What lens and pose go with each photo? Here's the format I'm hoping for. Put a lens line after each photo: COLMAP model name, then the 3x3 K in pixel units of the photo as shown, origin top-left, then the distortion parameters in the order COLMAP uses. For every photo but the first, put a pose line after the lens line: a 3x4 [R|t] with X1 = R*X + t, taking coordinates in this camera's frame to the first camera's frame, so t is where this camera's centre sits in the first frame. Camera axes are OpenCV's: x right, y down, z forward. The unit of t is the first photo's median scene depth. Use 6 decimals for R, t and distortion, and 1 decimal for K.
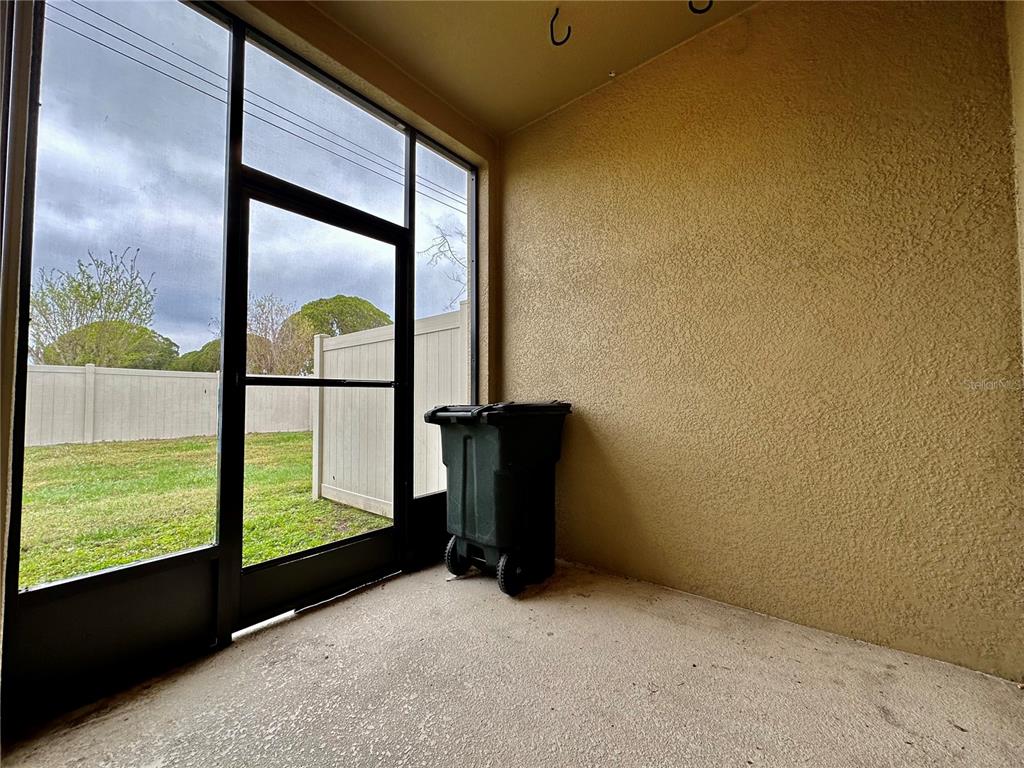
lens RADIAL K [[408.5, 0, 510.8], [0, 408.5, 383.6], [0, 0, 1]] dist [-0.001553, -0.000096]
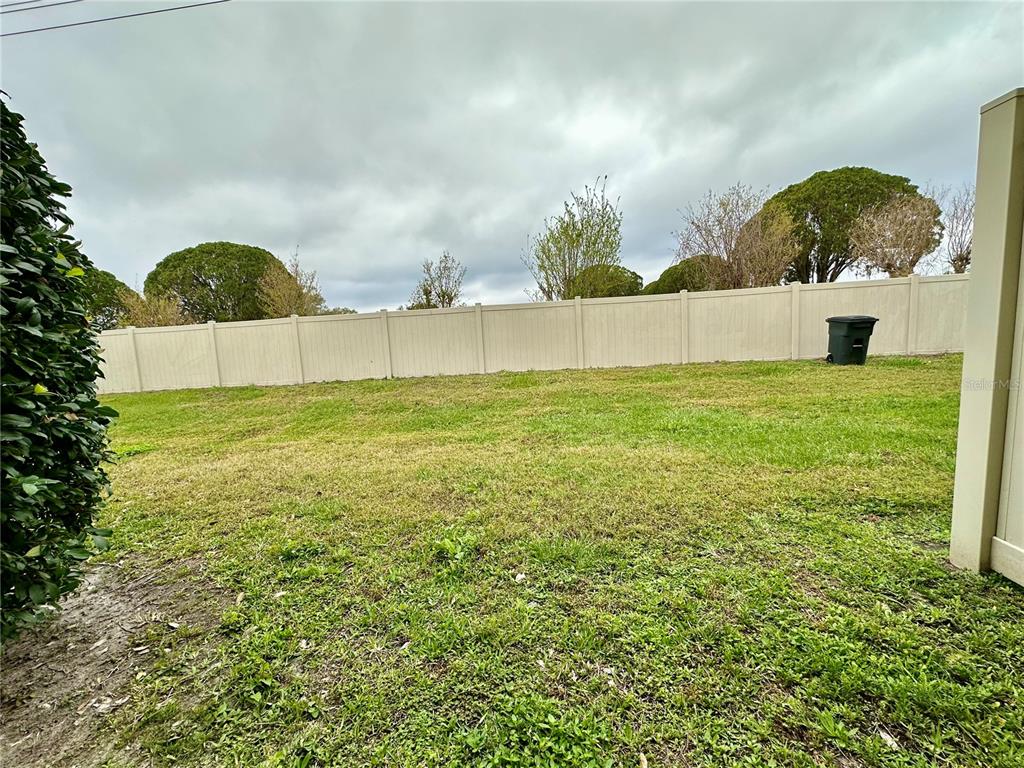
lens RADIAL K [[408.5, 0, 510.8], [0, 408.5, 383.6], [0, 0, 1]] dist [-0.001553, -0.000096]
pose [[0.543660, 0.070453, -0.836343, -0.179701], [0.087652, 0.986256, 0.140060, 0.011503], [0.834716, -0.149452, 0.530013, 0.211948]]
